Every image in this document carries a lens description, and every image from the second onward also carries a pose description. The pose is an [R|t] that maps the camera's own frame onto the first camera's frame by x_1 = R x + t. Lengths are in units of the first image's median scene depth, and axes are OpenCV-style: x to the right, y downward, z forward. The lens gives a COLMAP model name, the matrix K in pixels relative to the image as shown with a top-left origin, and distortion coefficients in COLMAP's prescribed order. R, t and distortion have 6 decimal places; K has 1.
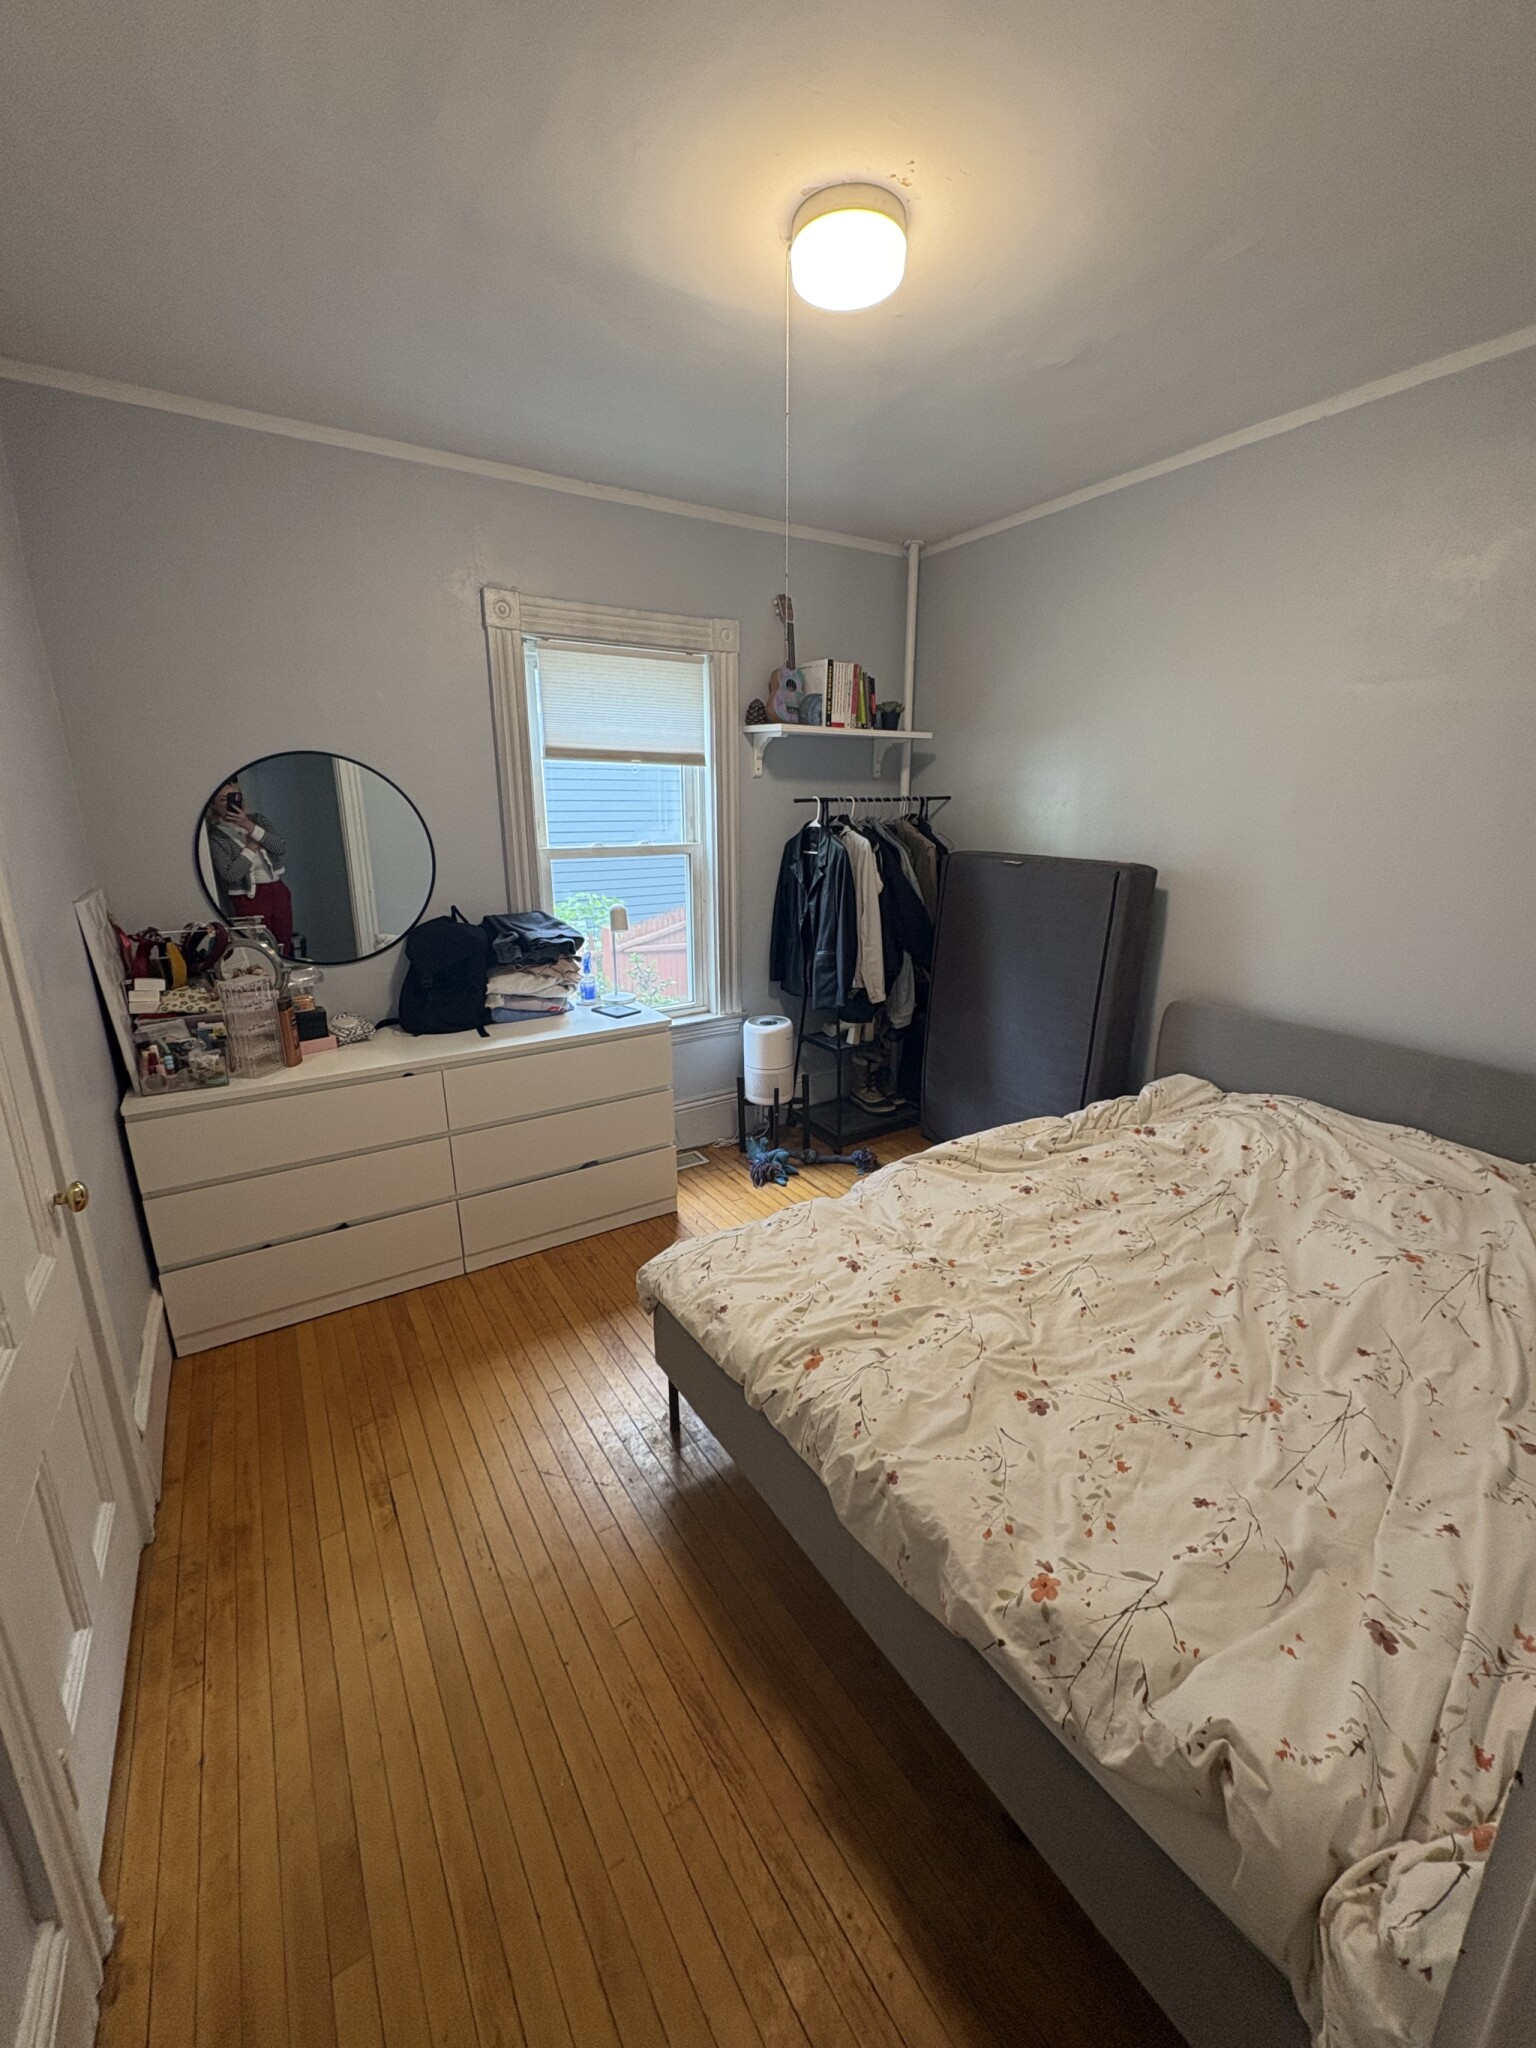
lens RADIAL K [[810.5, 0, 765.3], [0, 810.5, 1020.4], [0, 0, 1]] dist [-0.000994, 0.000735]
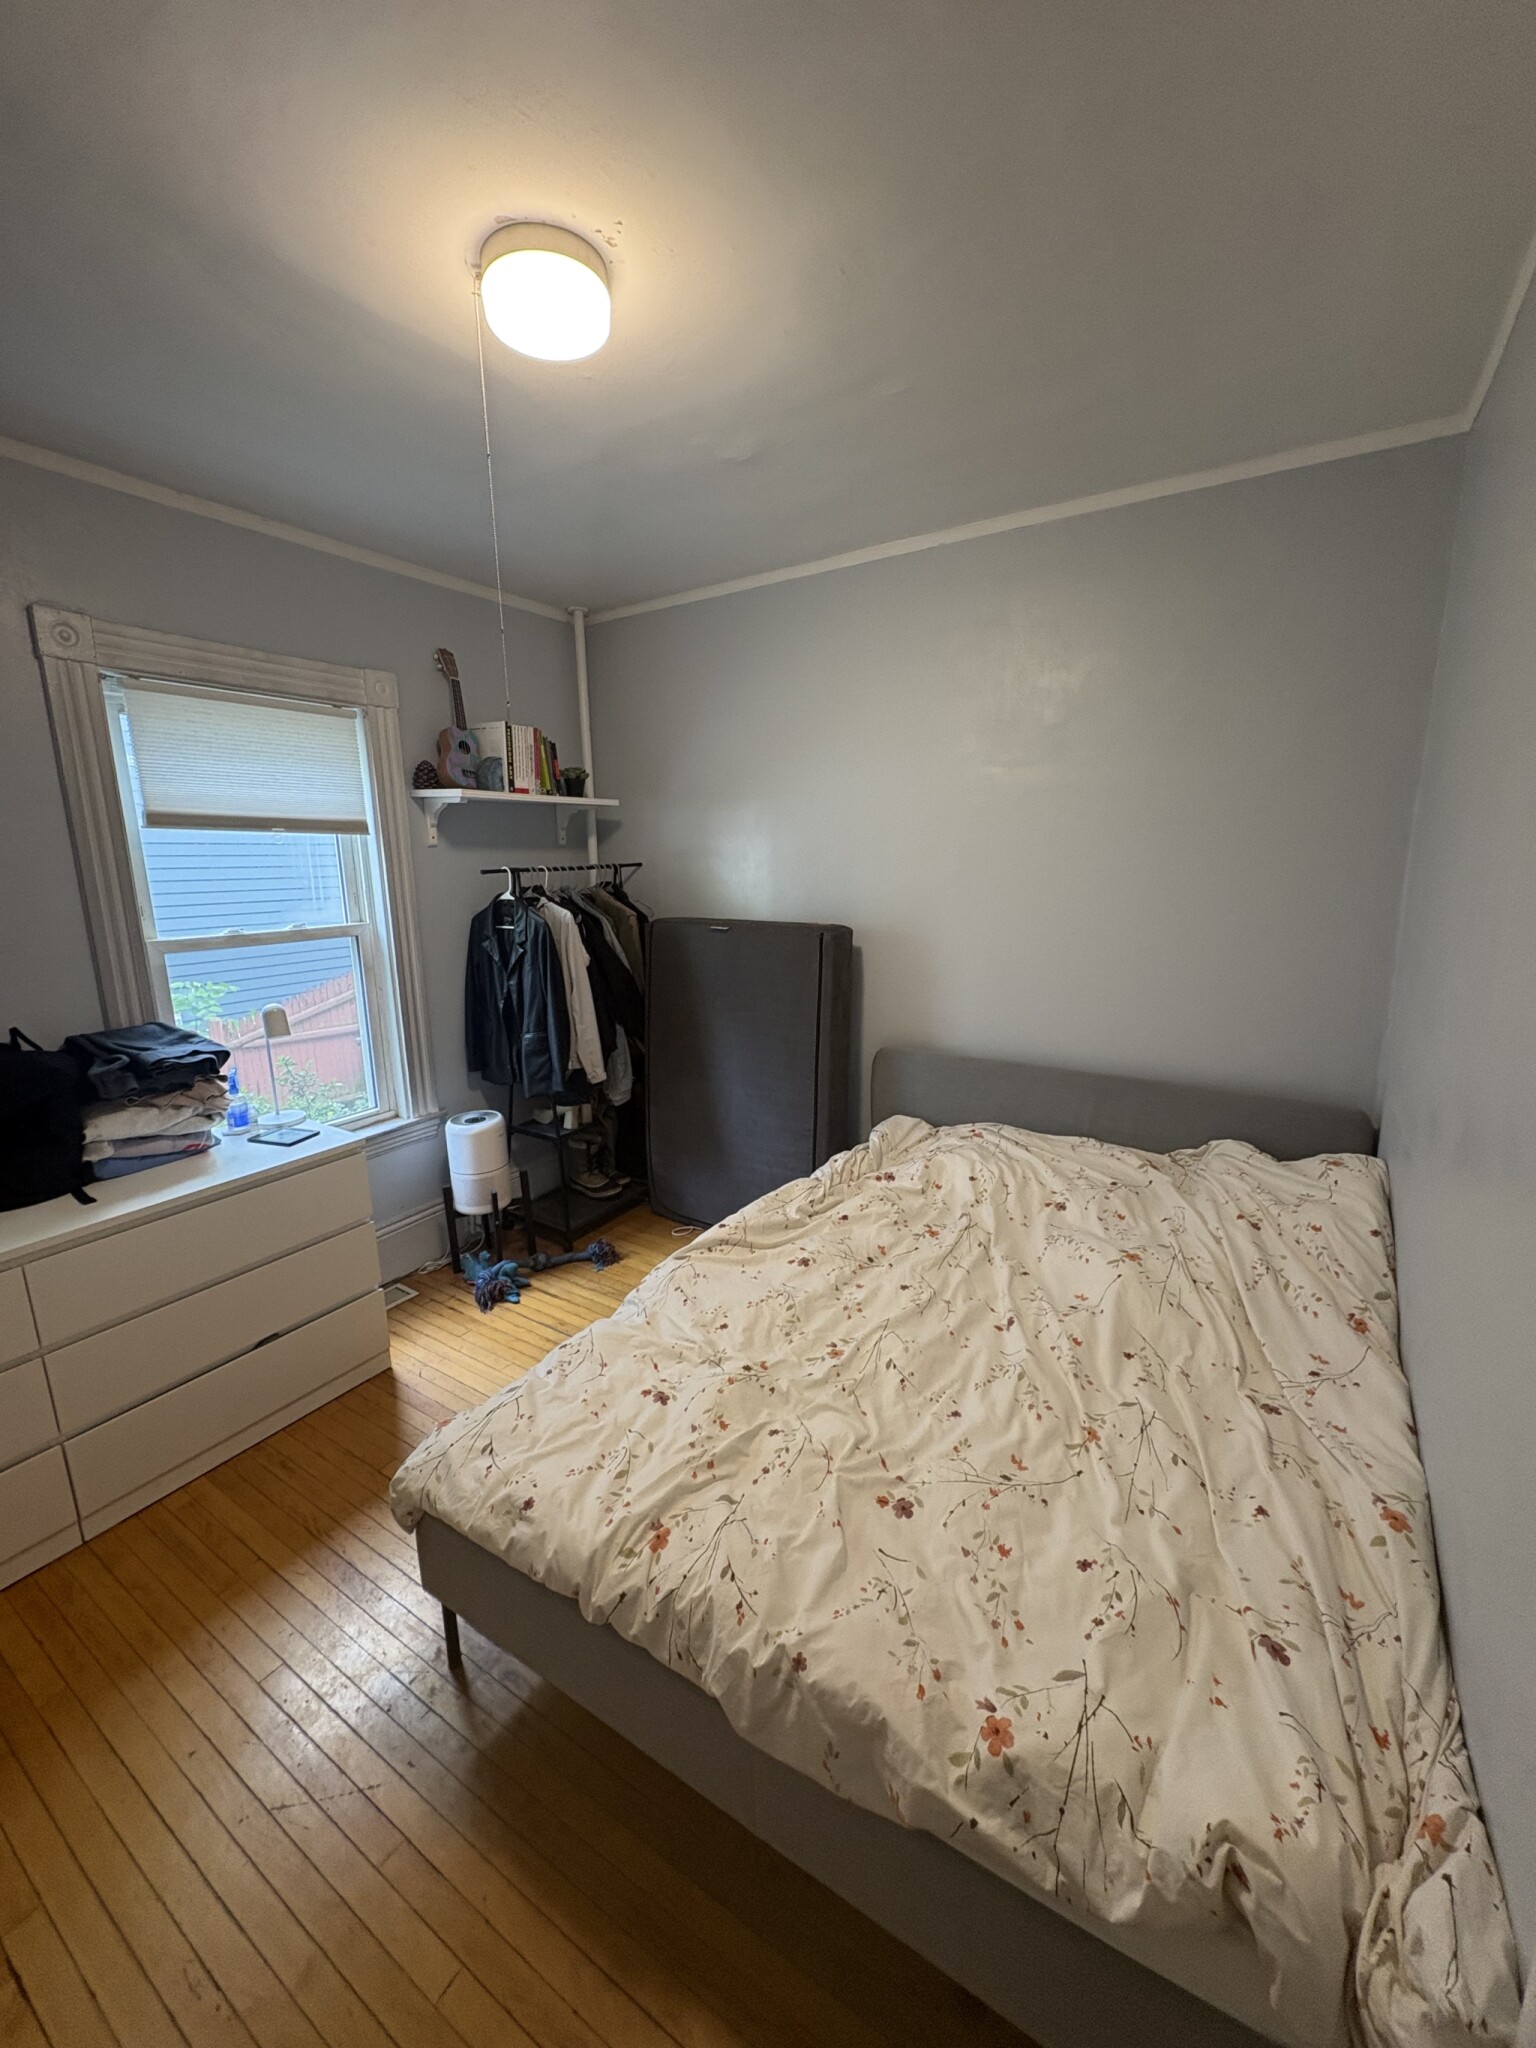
lens RADIAL K [[810.5, 0, 765.3], [0, 810.5, 1020.4], [0, 0, 1]] dist [-0.000994, 0.000735]
pose [[0.908045, -0.096862, 0.407520, -0.084083], [0.123725, 0.991509, -0.040019, -0.043439], [-0.400184, 0.086760, 0.912319, 0.086689]]
